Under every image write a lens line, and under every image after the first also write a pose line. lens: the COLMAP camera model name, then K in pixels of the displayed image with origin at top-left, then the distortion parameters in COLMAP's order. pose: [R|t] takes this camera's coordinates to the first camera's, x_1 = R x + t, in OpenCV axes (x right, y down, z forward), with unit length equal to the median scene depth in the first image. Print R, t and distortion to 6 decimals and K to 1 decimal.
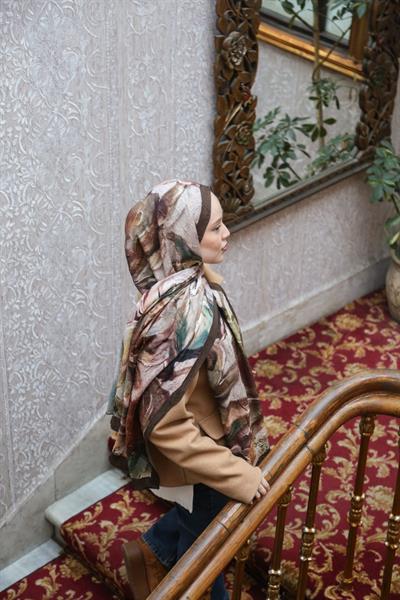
lens RADIAL K [[1113.8, 0, 199.8], [0, 1113.8, 300.9], [0, 0, 1]] dist [0.299859, -0.019299]
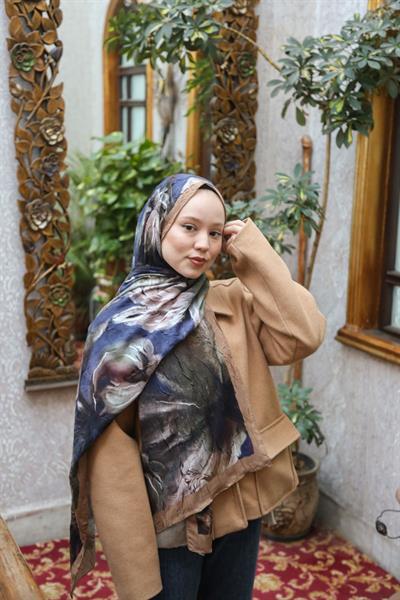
lens RADIAL K [[824.8, 0, 203.3], [0, 824.8, 296.8], [0, 0, 1]] dist [0.149855, 0.006595]
pose [[0.936134, 0.055575, -0.347223, 0.410107], [-0.182282, 0.921101, -0.344014, 0.098730], [0.300709, 0.385336, 0.872405, 0.285914]]
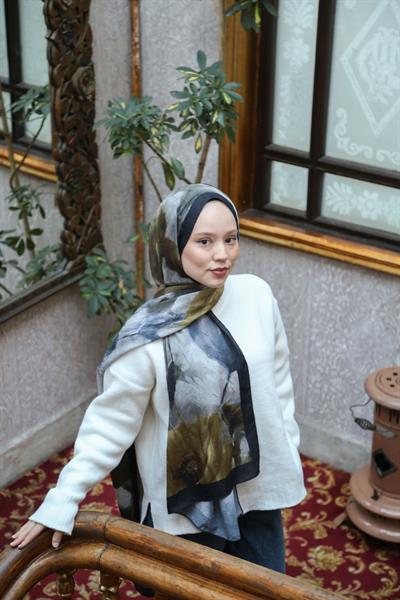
lens RADIAL K [[1205.8, 0, 199.8], [0, 1205.8, 299.9], [0, 0, 1]] dist [0.361042, -0.146446]
pose [[0.981380, -0.100876, 0.163456, 0.085043], [0.117792, 0.988258, -0.097324, 0.002507], [-0.151719, 0.114765, 0.981738, 0.046726]]
